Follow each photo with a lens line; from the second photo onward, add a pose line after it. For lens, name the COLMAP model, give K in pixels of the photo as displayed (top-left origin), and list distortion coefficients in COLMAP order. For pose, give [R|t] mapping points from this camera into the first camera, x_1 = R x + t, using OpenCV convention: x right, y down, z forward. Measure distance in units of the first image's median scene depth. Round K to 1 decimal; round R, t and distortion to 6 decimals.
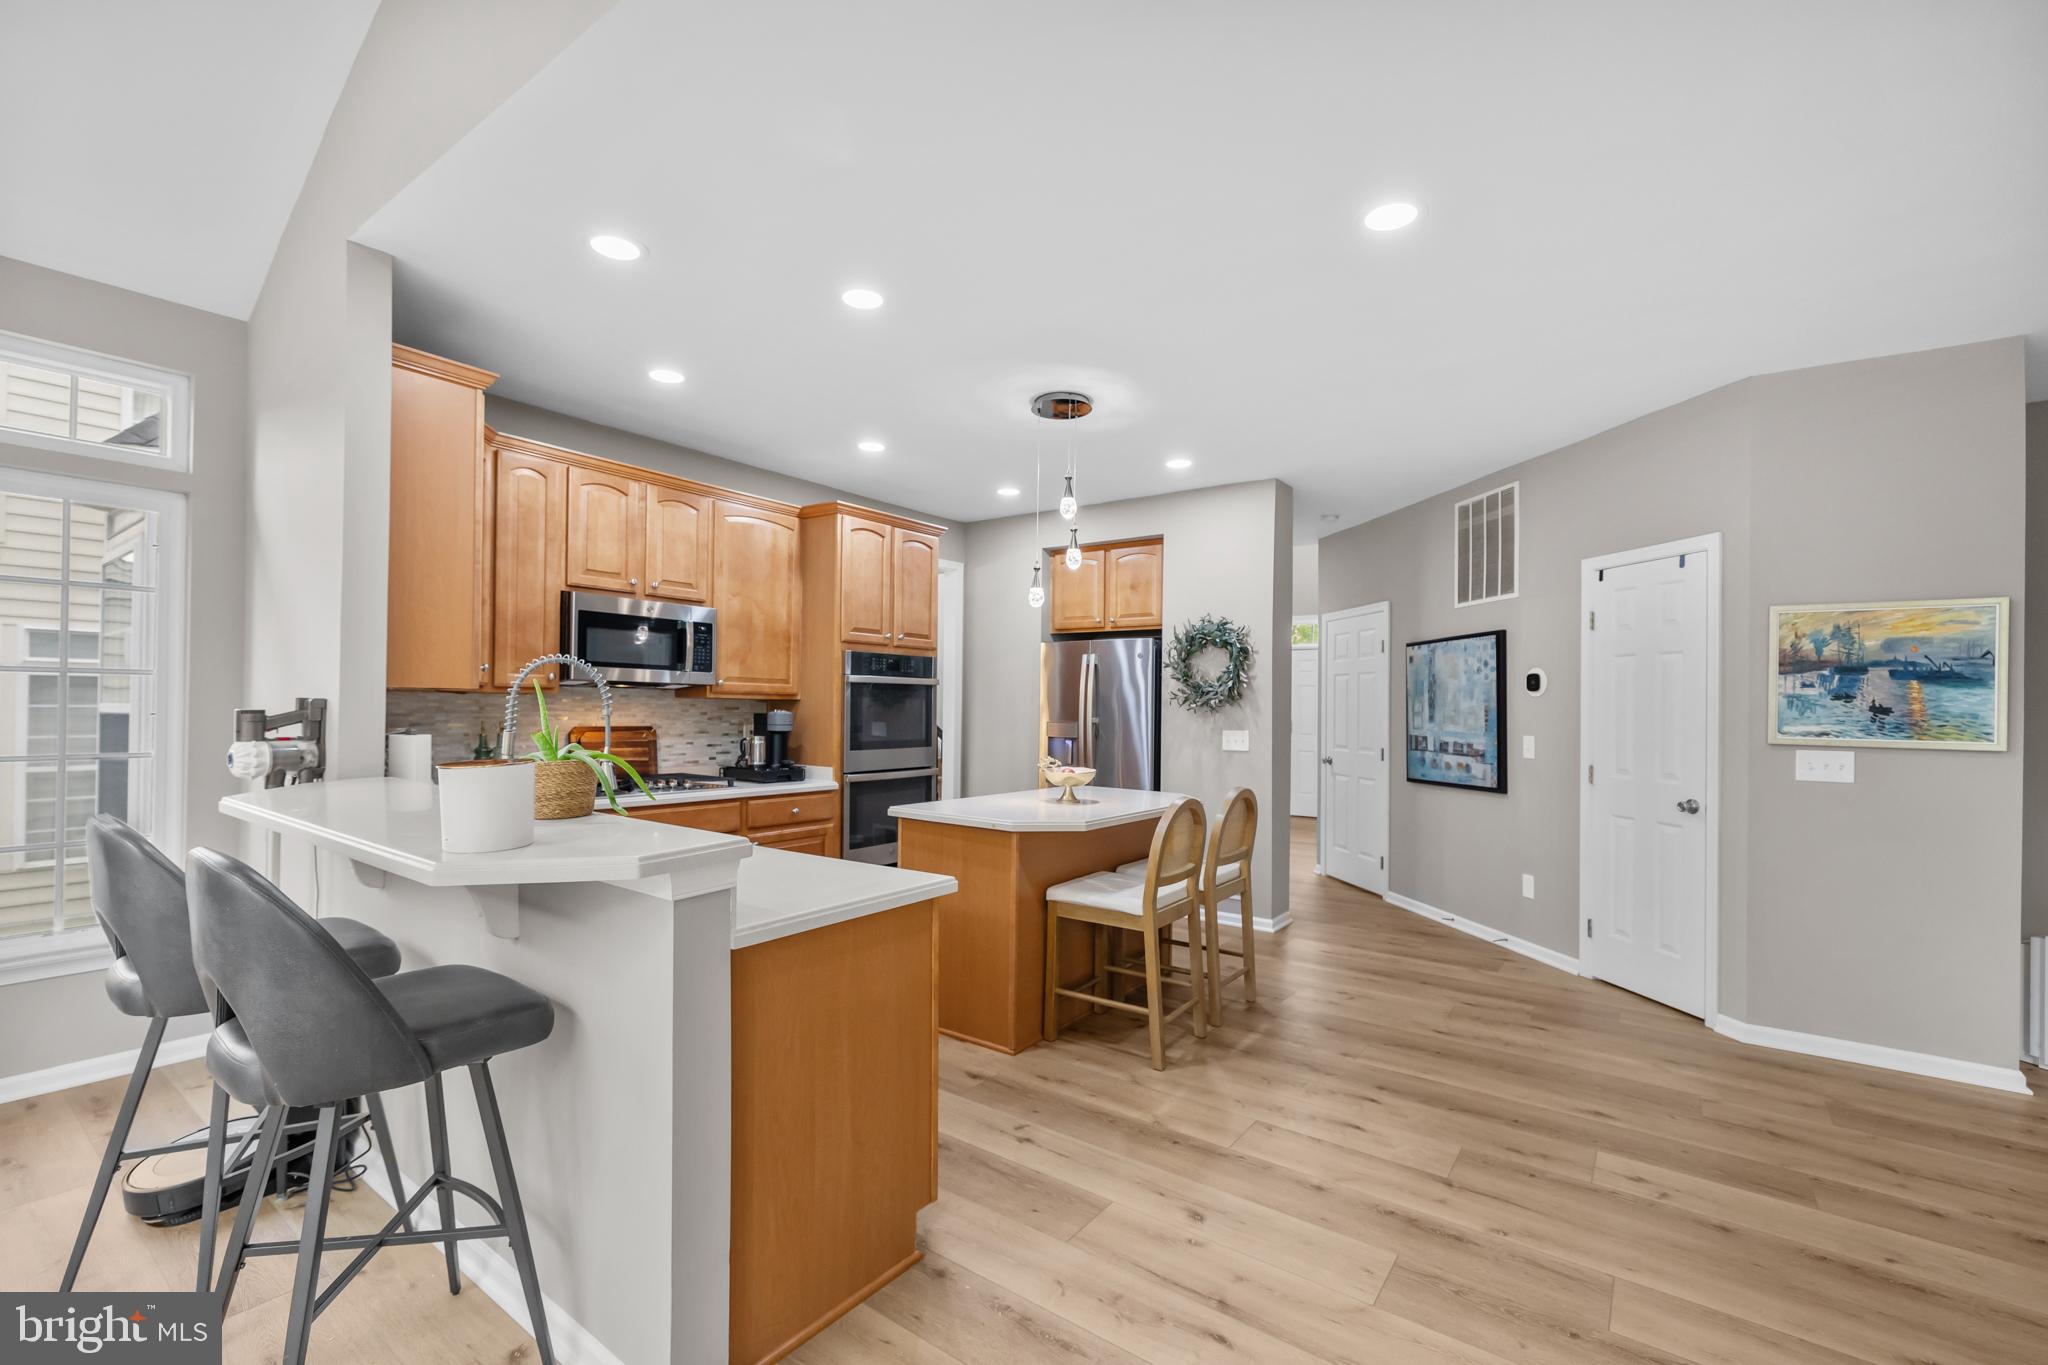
lens RADIAL K [[874.4, 0, 1012.9], [0, 874.4, 688.4], [0, 0, 1]] dist [0.002048, 0.000042]
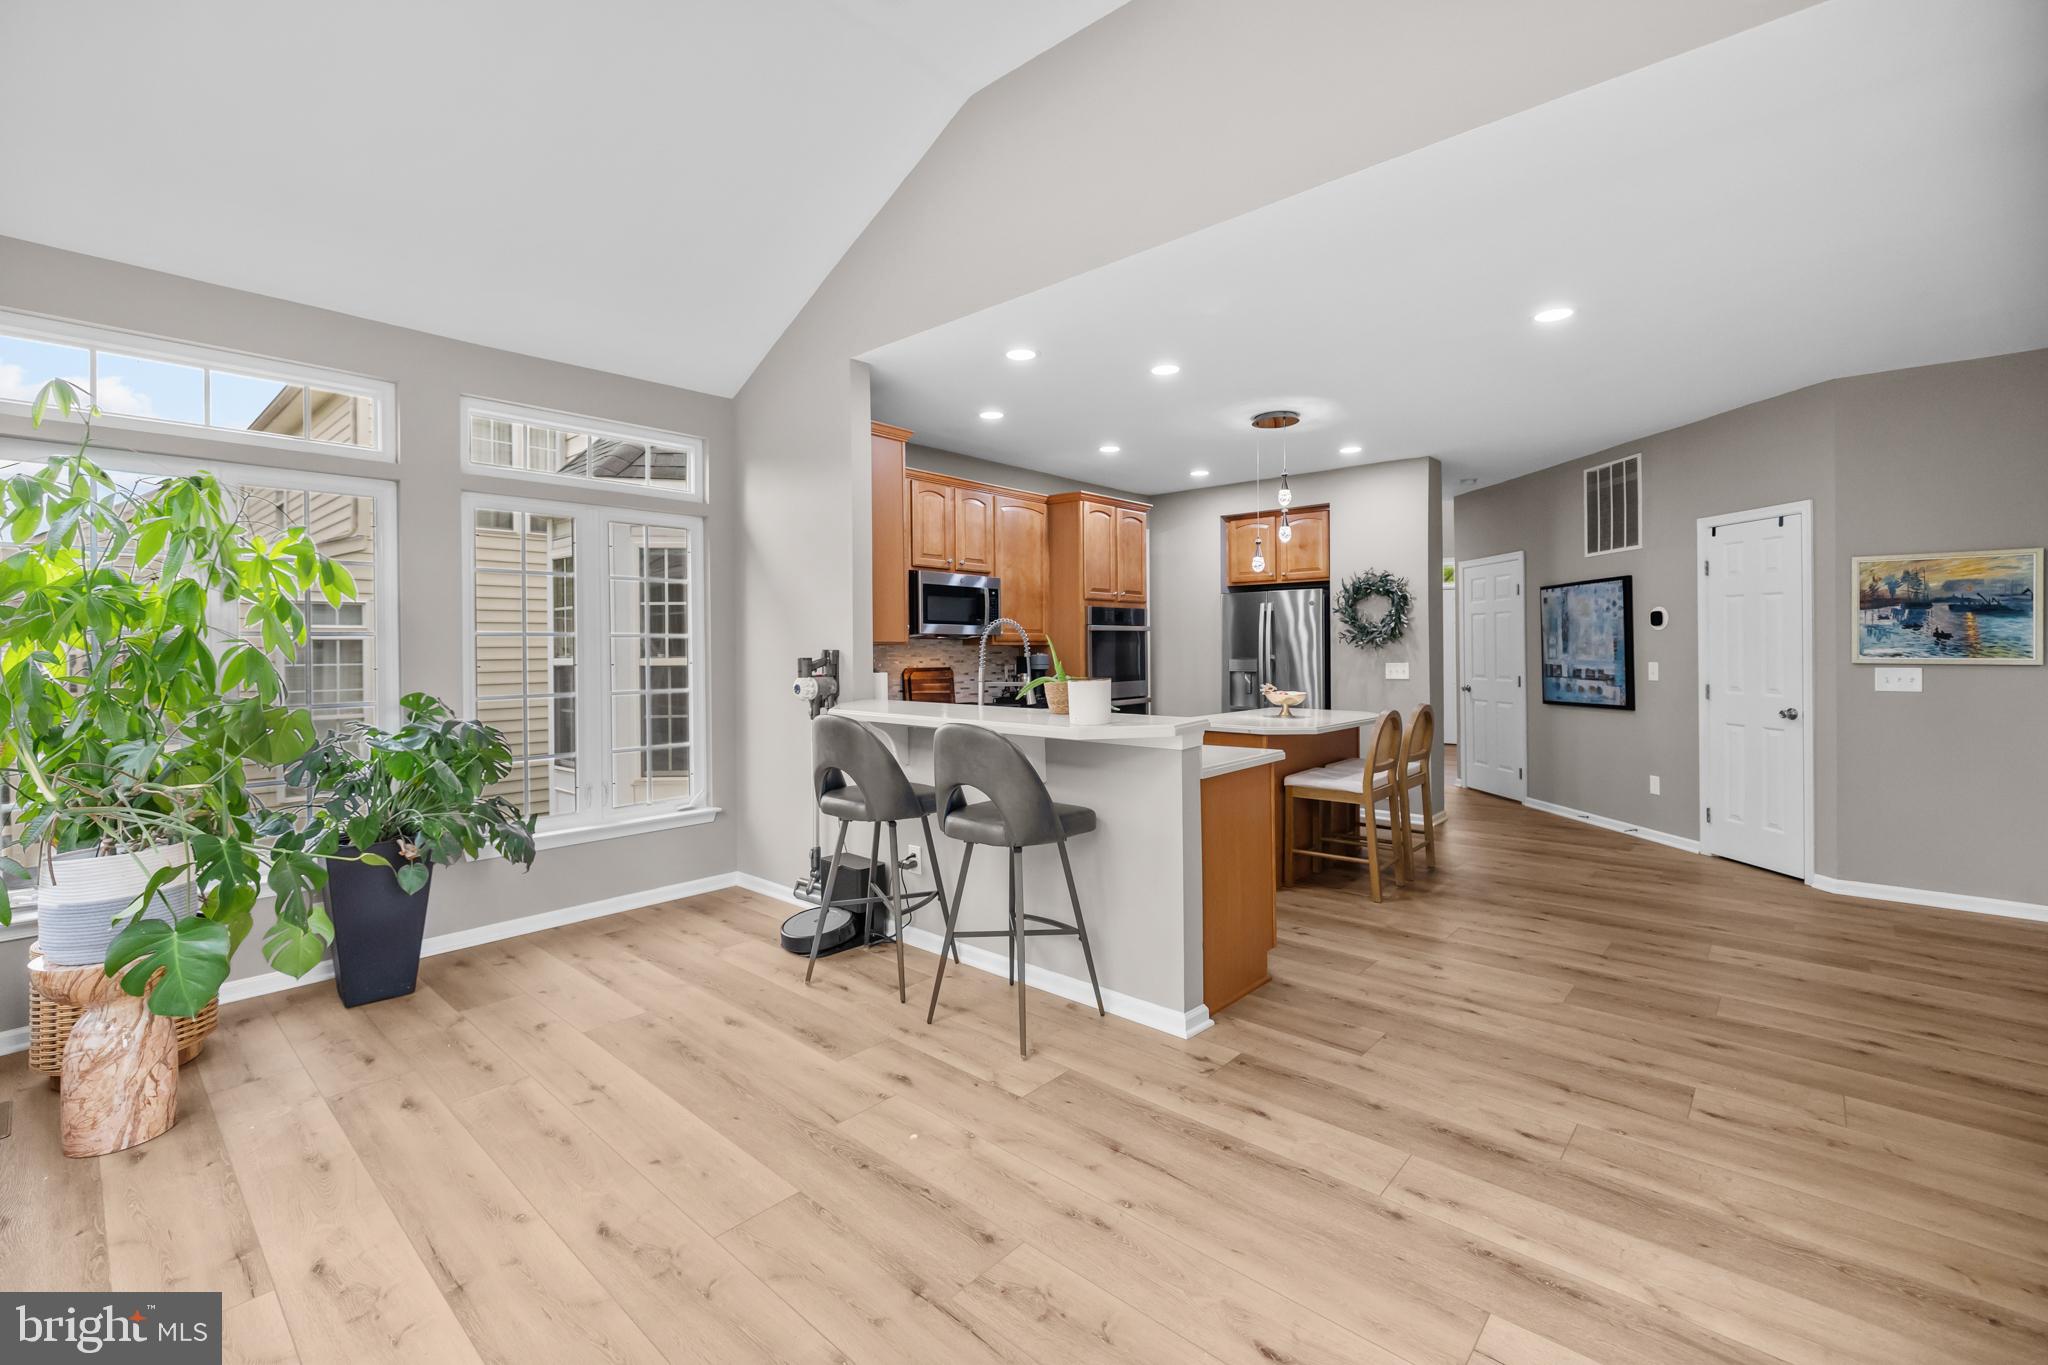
lens RADIAL K [[874.4, 0, 1006.7], [0, 874.4, 641.7], [0, 0, 1]] dist [0.002048, 0.000042]
pose [[0.994975, -0.021080, -0.097883, -0.236049], [0.022226, 0.999697, 0.010625, -0.009394], [0.097630, -0.012747, 0.995141, -0.381200]]
